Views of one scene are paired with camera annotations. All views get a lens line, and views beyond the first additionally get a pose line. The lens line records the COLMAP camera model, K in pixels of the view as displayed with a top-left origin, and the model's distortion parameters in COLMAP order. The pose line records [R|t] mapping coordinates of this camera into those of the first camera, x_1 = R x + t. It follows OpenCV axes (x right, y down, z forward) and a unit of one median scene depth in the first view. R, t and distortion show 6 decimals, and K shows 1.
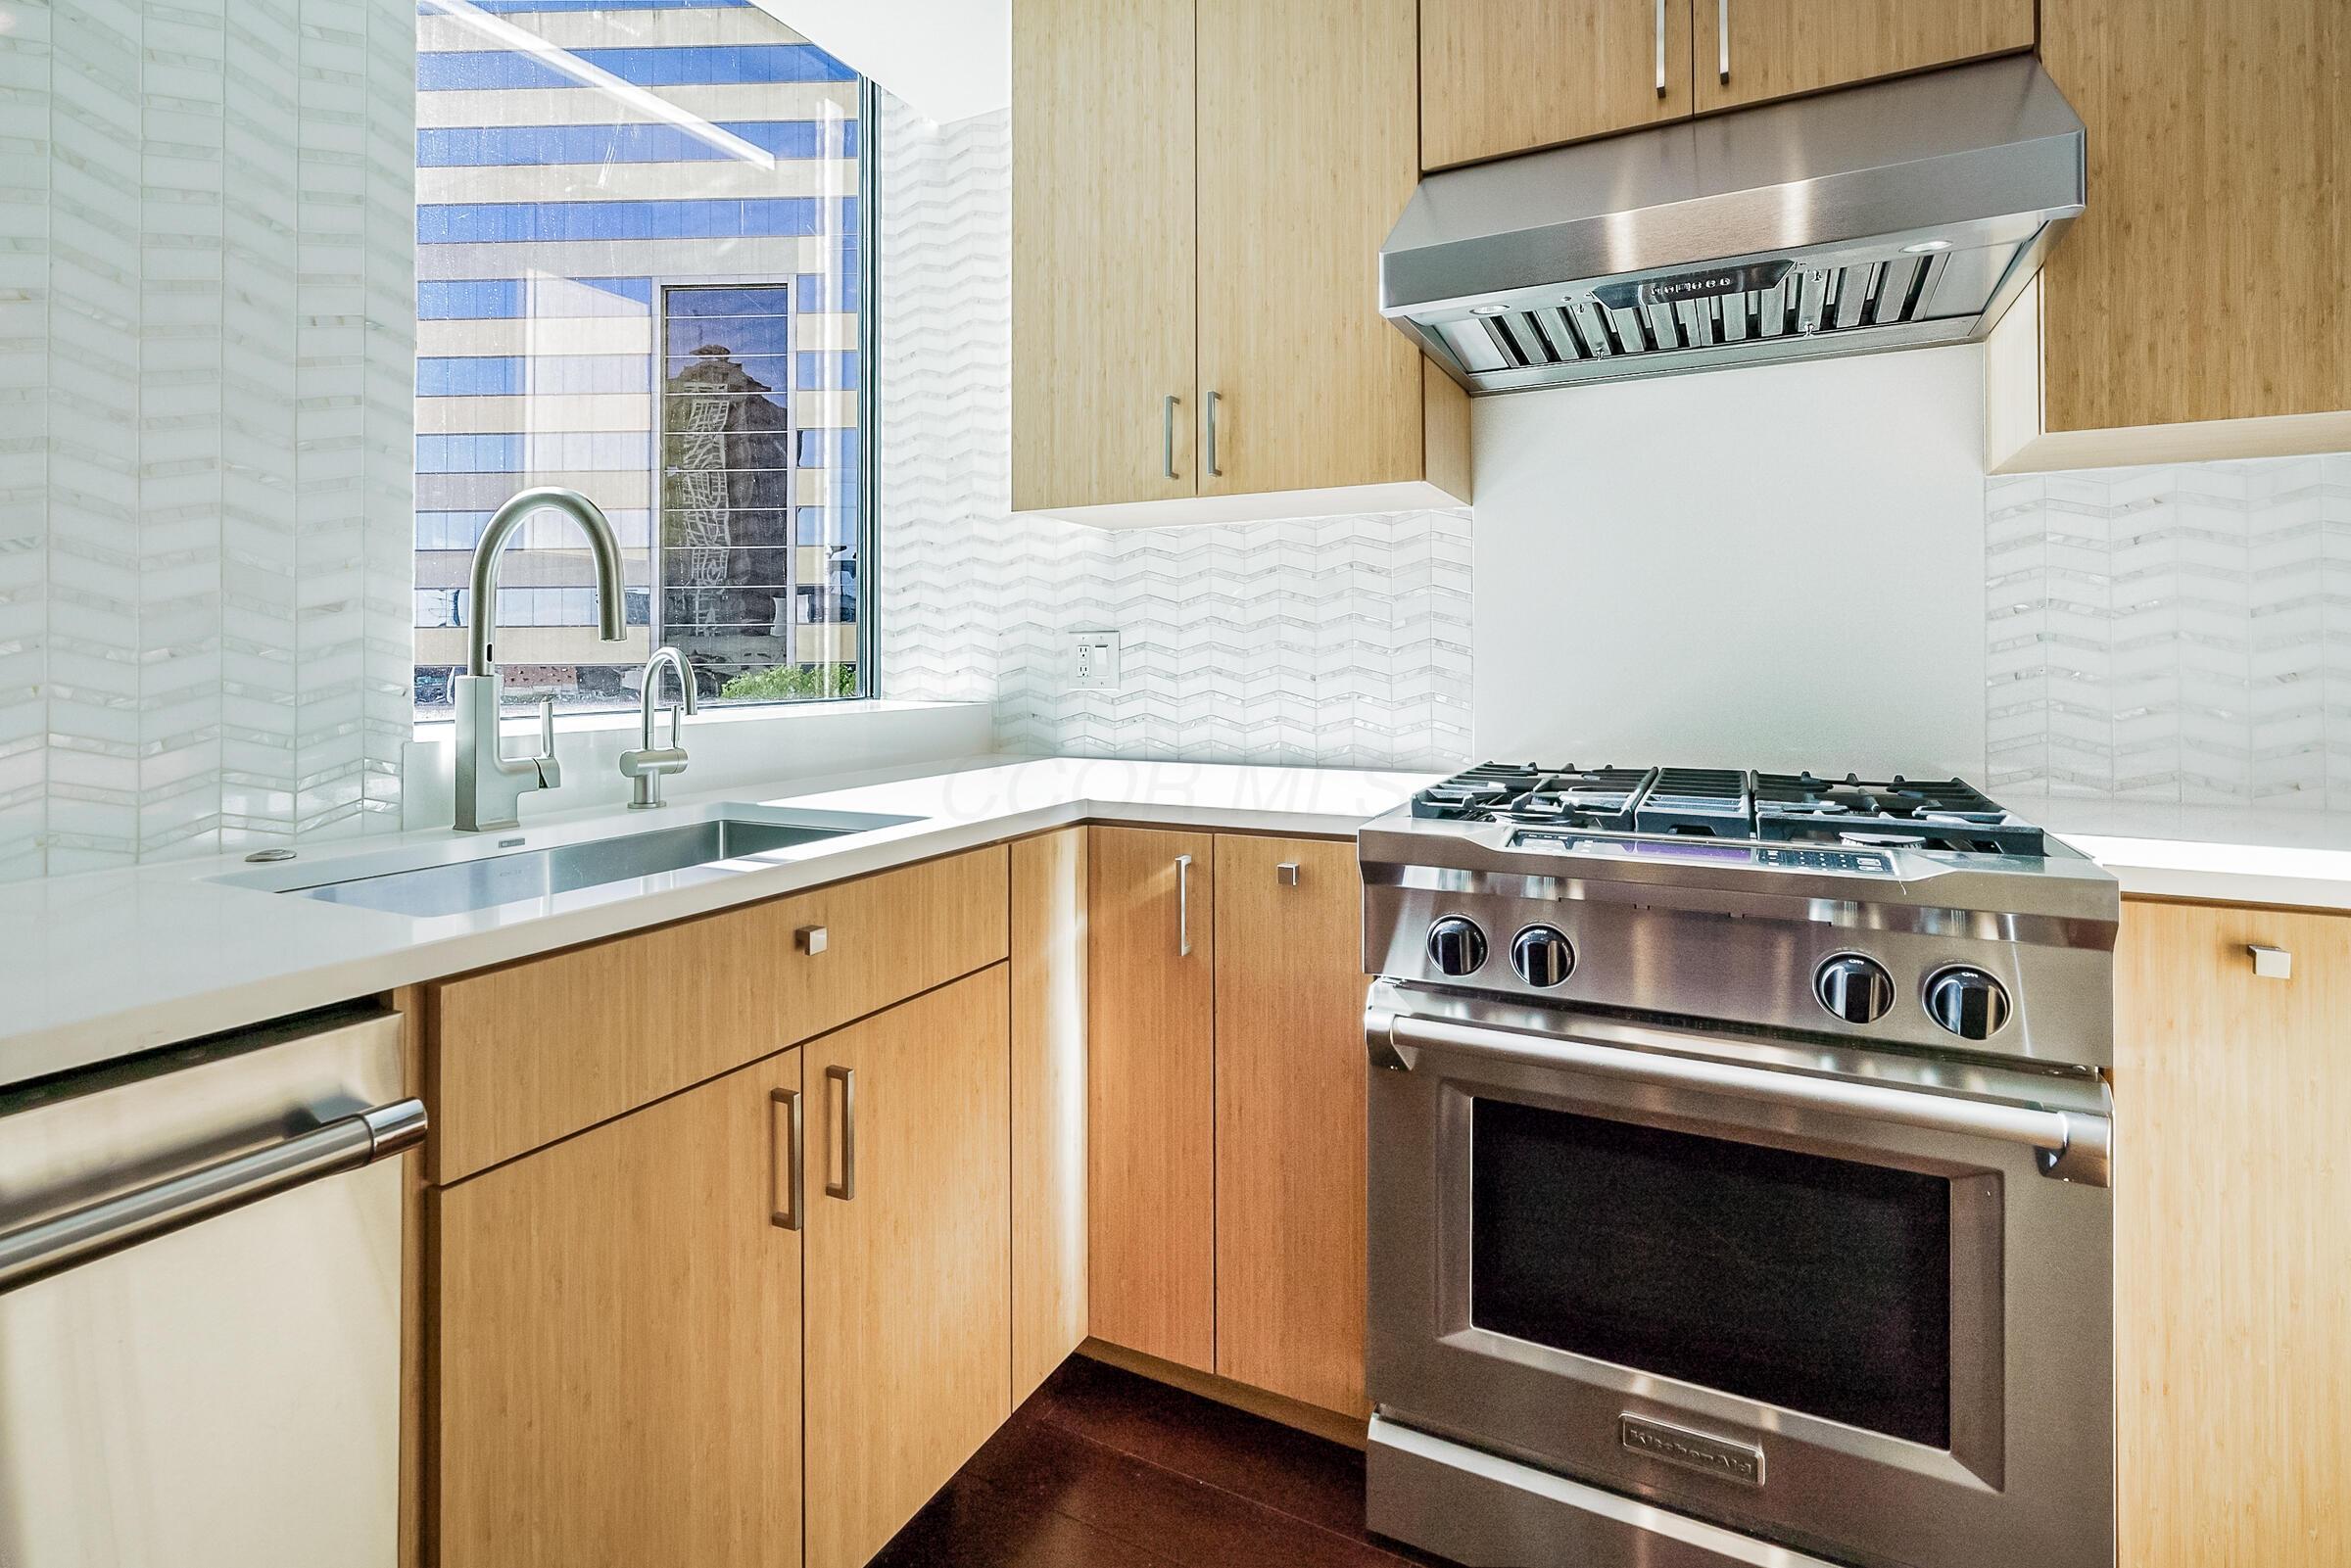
lens RADIAL K [[1140.1, 0, 1147.7], [0, 1140.1, 648.2], [0, 0, 1]] dist [-0.015219, 0.000689]
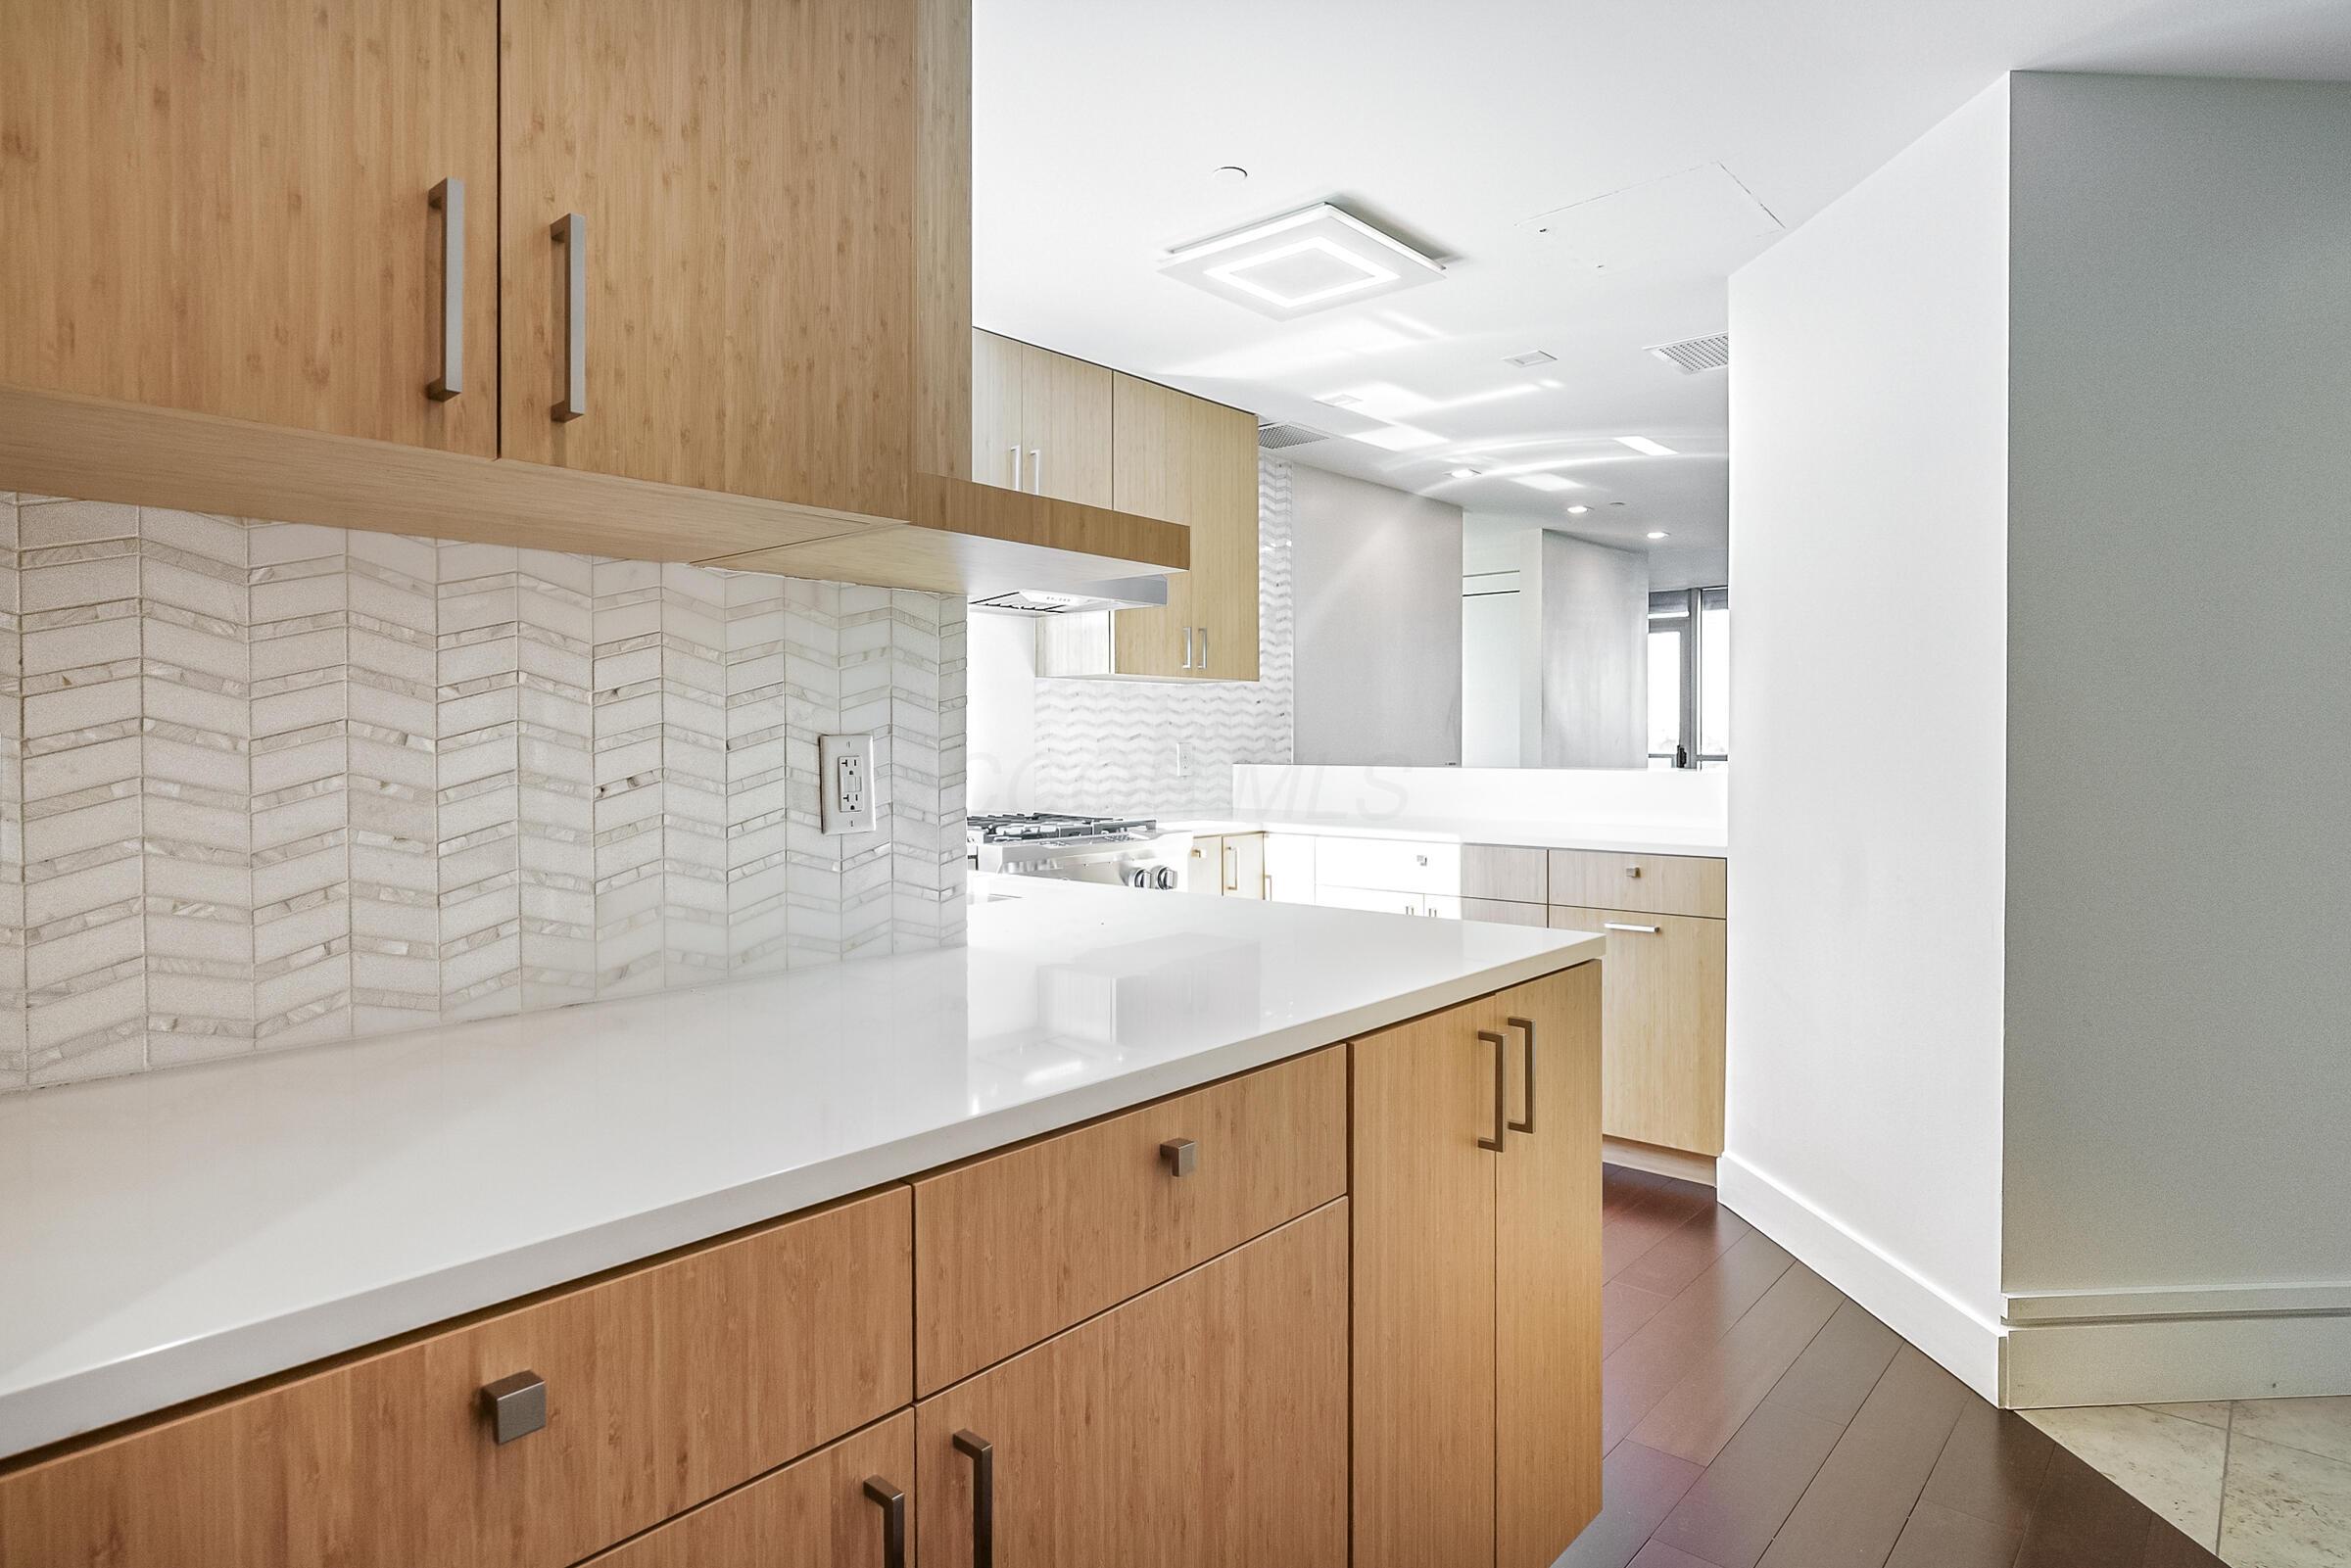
lens RADIAL K [[1278.9, 0, 1186.0], [0, 1278.9, 818.1], [0, 0, 1]] dist [-0.002964, -0.000101]
pose [[0.219699, -0.055886, 0.973966, -1.720276], [-0.003902, 0.998300, 0.058162, -0.023499], [-0.975560, -0.016578, 0.219107, 0.152487]]
